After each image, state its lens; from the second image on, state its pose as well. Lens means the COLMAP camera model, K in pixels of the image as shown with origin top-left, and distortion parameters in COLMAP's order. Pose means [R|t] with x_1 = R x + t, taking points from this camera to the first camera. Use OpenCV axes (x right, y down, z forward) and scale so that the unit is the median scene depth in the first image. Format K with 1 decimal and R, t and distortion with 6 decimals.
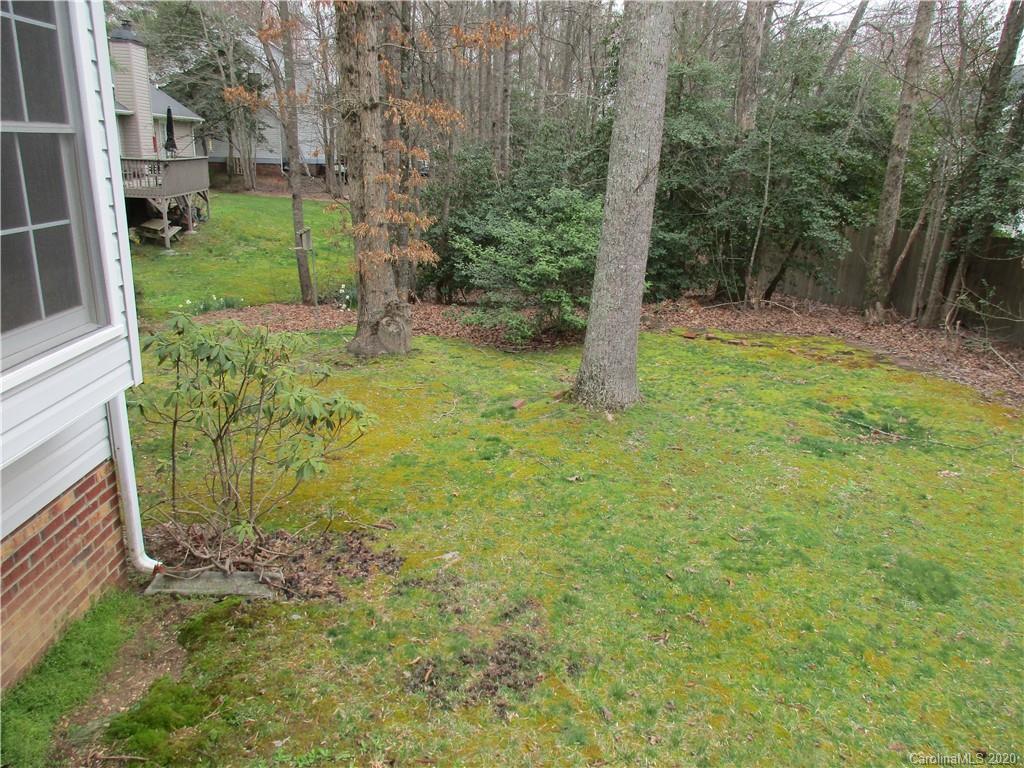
lens RADIAL K [[761.4, 0, 512.7], [0, 761.4, 379.4], [0, 0, 1]] dist [0.000998, 0.002004]
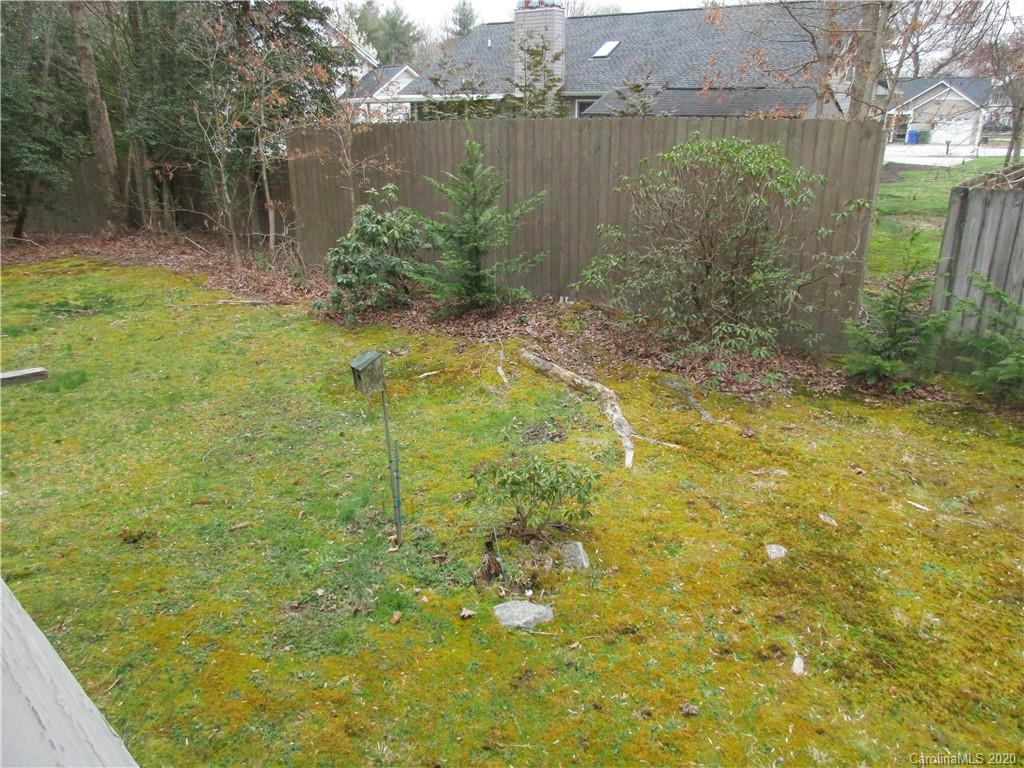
lens RADIAL K [[761.4, 0, 512.7], [0, 761.4, 379.4], [0, 0, 1]] dist [0.000998, 0.002004]
pose [[0.687768, -0.301757, 0.660241, 0.071734], [0.253723, 0.952072, 0.170834, 0.101723], [-0.680147, 0.050024, 0.731367, -0.302681]]
